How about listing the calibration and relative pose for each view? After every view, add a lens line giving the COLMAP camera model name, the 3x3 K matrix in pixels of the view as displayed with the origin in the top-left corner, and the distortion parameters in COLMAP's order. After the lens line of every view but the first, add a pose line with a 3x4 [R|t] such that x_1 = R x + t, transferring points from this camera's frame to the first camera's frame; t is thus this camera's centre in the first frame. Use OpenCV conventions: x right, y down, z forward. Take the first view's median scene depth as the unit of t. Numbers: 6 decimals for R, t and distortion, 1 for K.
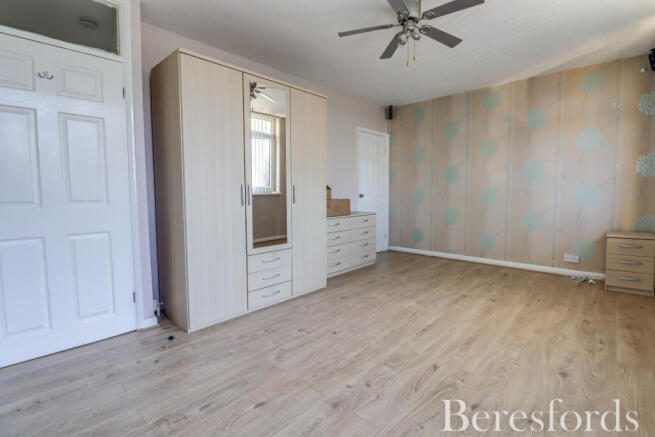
lens RADIAL K [[308.1, 0, 339.5], [0, 308.1, 211.0], [0, 0, 1]] dist [-0.011090, -0.000394]
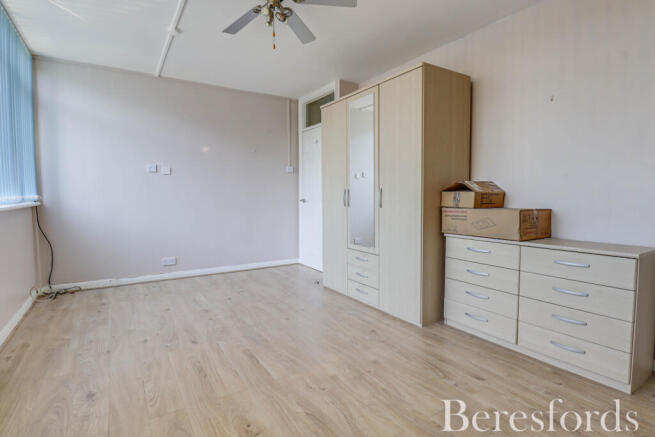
lens RADIAL K [[333.8, 0, 327.4], [0, 333.8, 208.2], [0, 0, 1]] dist [0.000130, 0.000069]
pose [[-0.271548, 0.046797, -0.961286, 1.102141], [-0.060146, 0.996040, 0.065479, -0.103460], [0.960544, 0.075598, -0.267658, 1.422508]]
